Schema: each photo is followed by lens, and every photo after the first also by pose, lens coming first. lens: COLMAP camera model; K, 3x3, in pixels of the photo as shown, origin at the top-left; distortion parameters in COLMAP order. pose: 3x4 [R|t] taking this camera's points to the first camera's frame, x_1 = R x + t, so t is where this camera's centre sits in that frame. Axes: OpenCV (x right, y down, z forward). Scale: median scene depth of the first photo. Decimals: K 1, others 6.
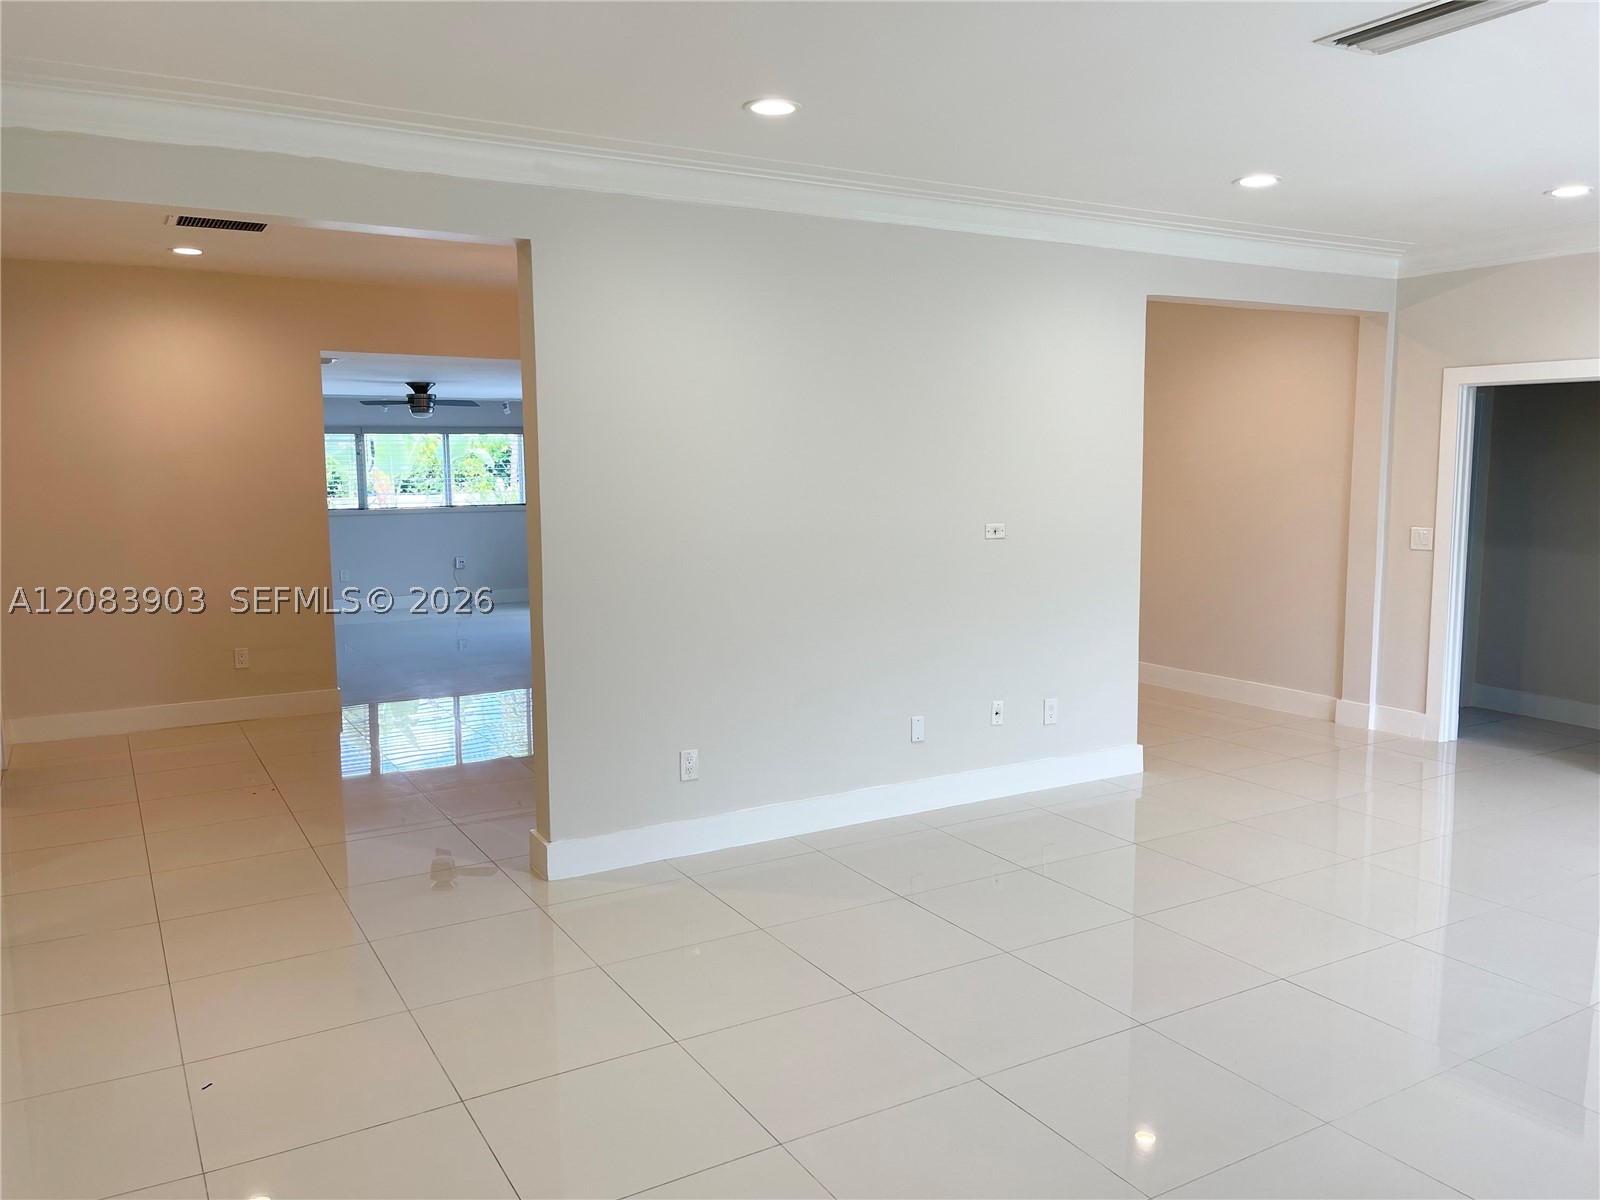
lens RADIAL K [[1206.1, 0, 784.2], [0, 1206.1, 598.1], [0, 0, 1]] dist [0.057416, -0.080348]
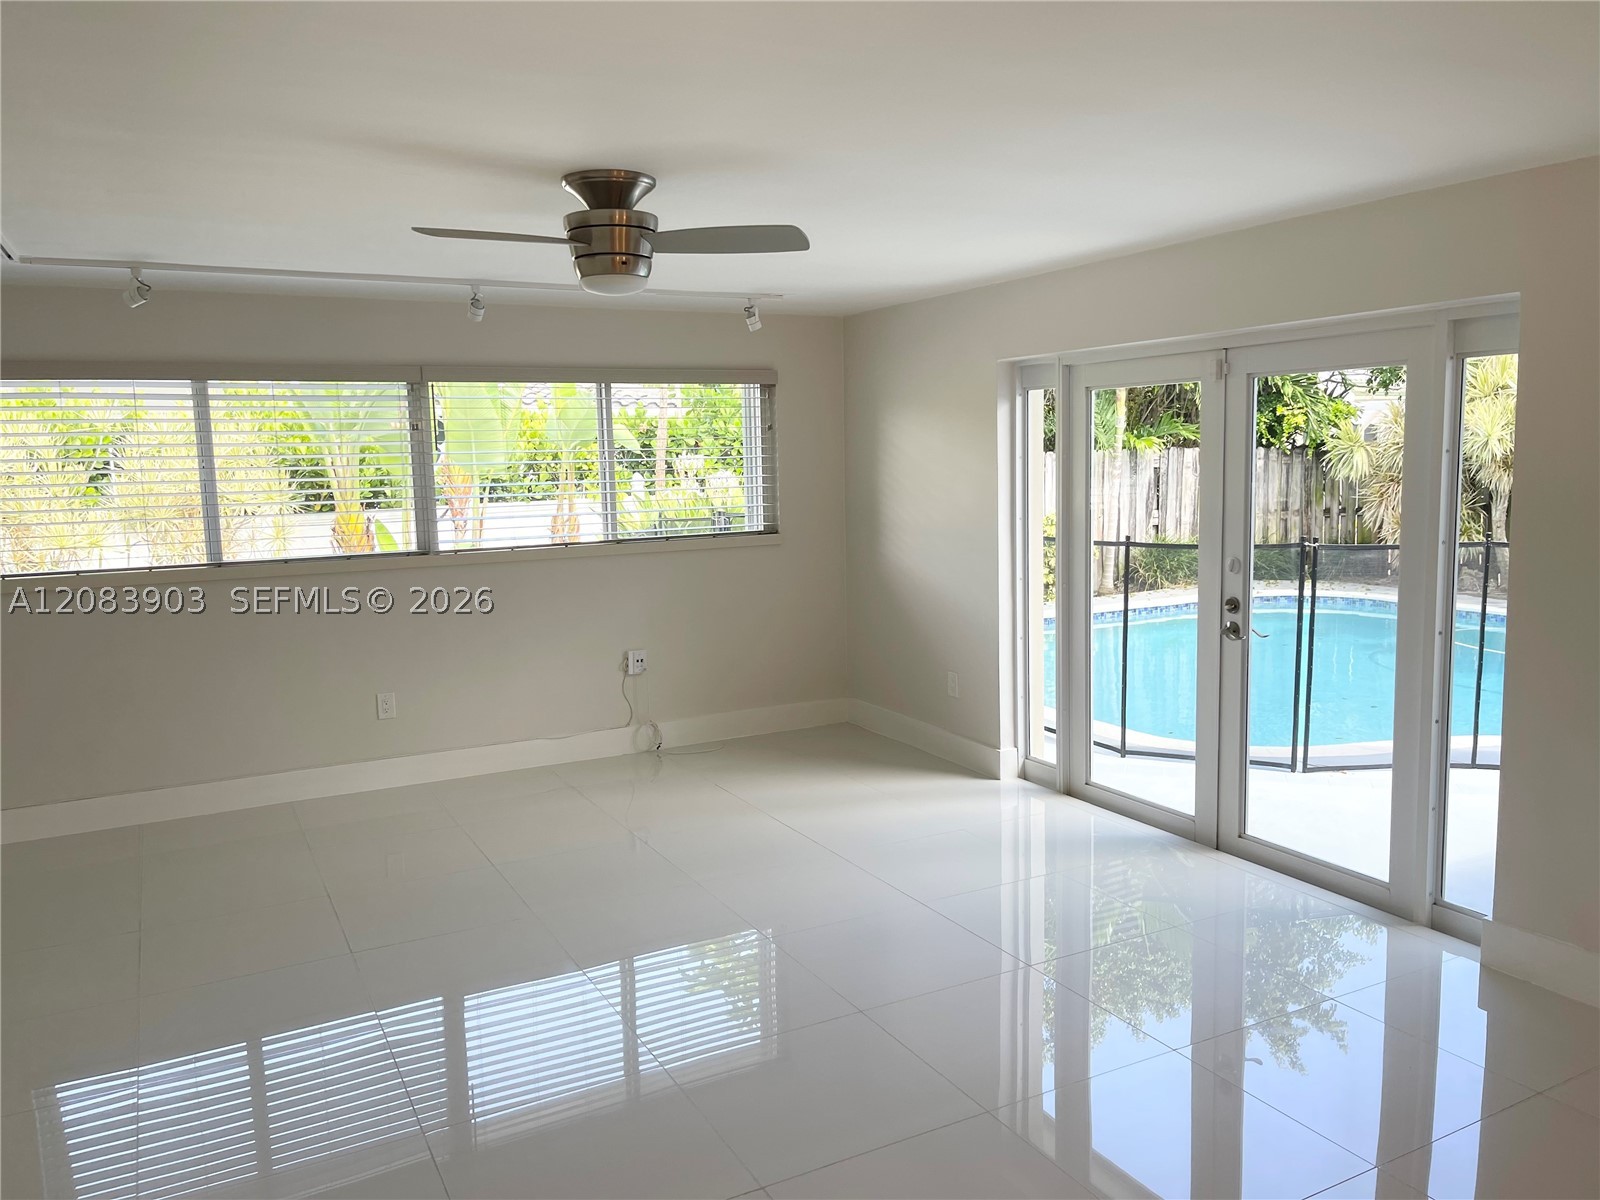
lens RADIAL K [[1206.1, 0, 804.6], [0, 1206.1, 599.6], [0, 0, 1]] dist [0.057416, -0.080348]
pose [[0.999452, -0.008397, -0.032017, -0.195118], [0.008767, 0.999896, 0.011453, -0.059904], [0.031918, -0.011727, 0.999422, 0.561658]]
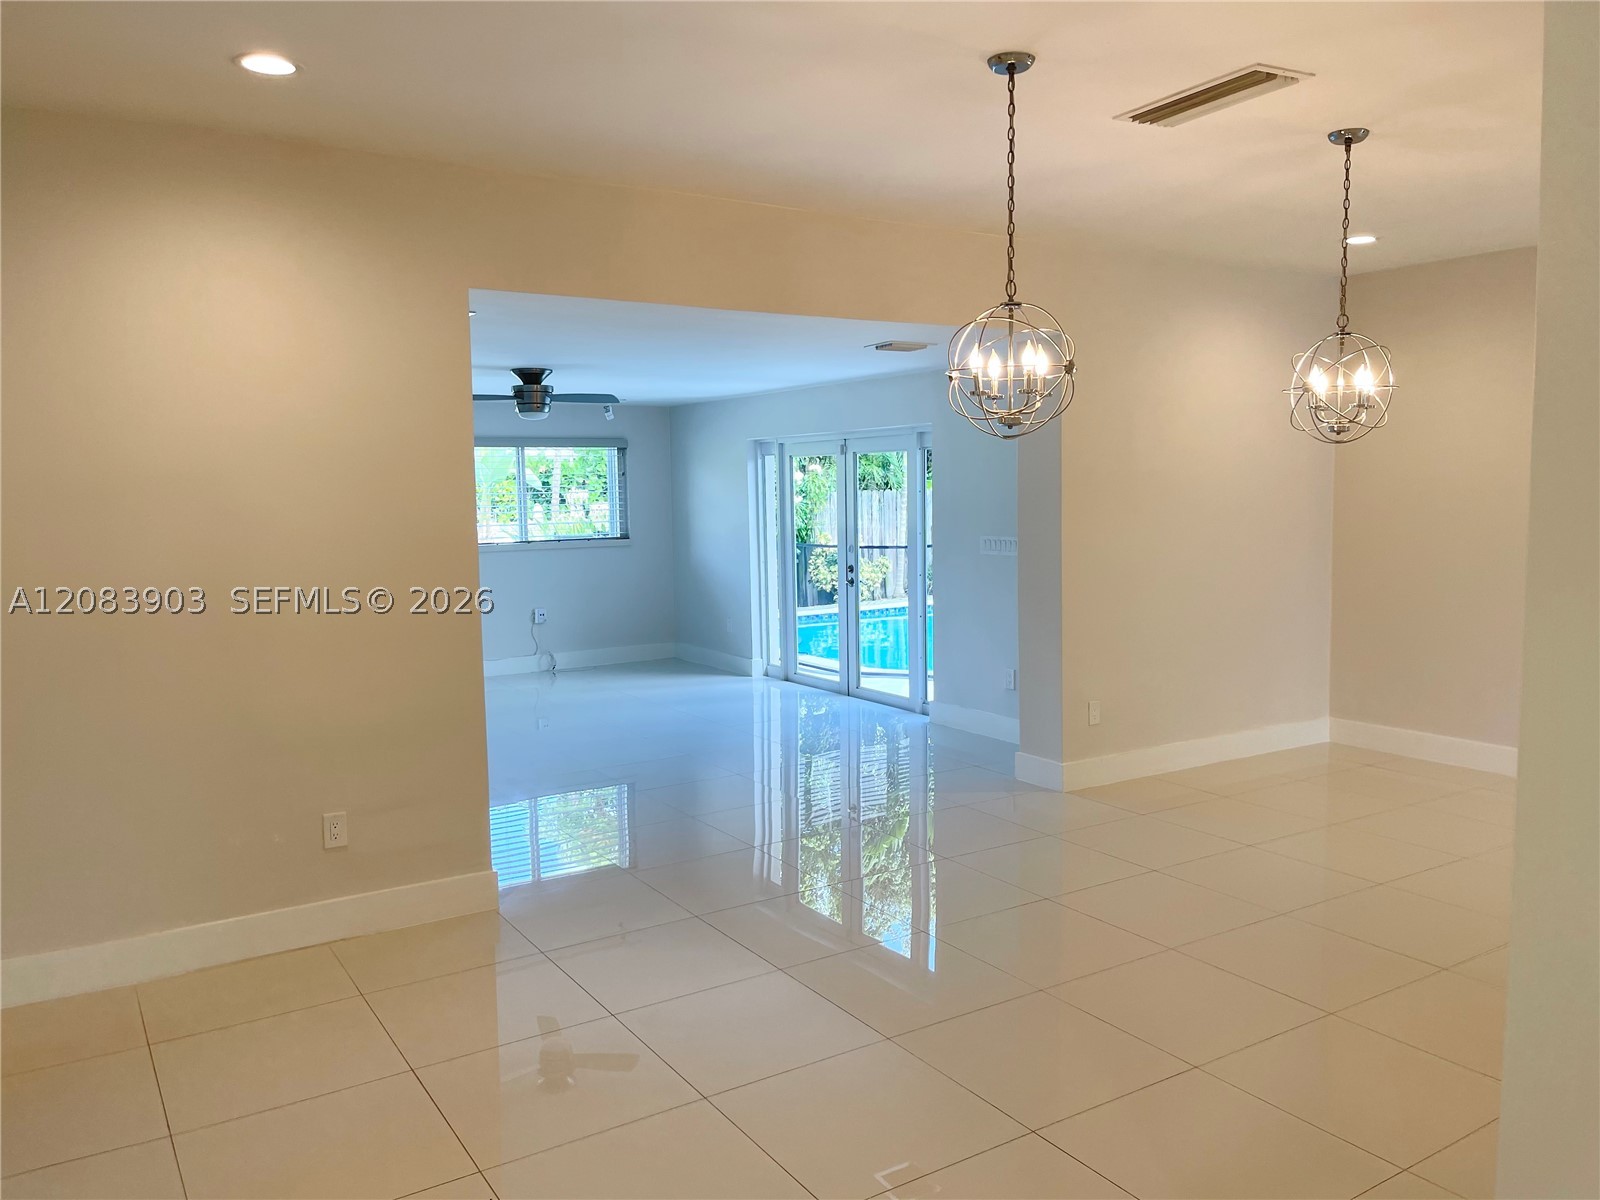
lens RADIAL K [[1206.1, 0, 798.4], [0, 1206.1, 596.0], [0, 0, 1]] dist [0.057416, -0.080348]
pose [[0.998833, -0.011412, 0.046929, -0.145800], [0.012345, 0.999731, -0.019636, -0.025551], [-0.046693, 0.020192, 0.998705, 0.241619]]
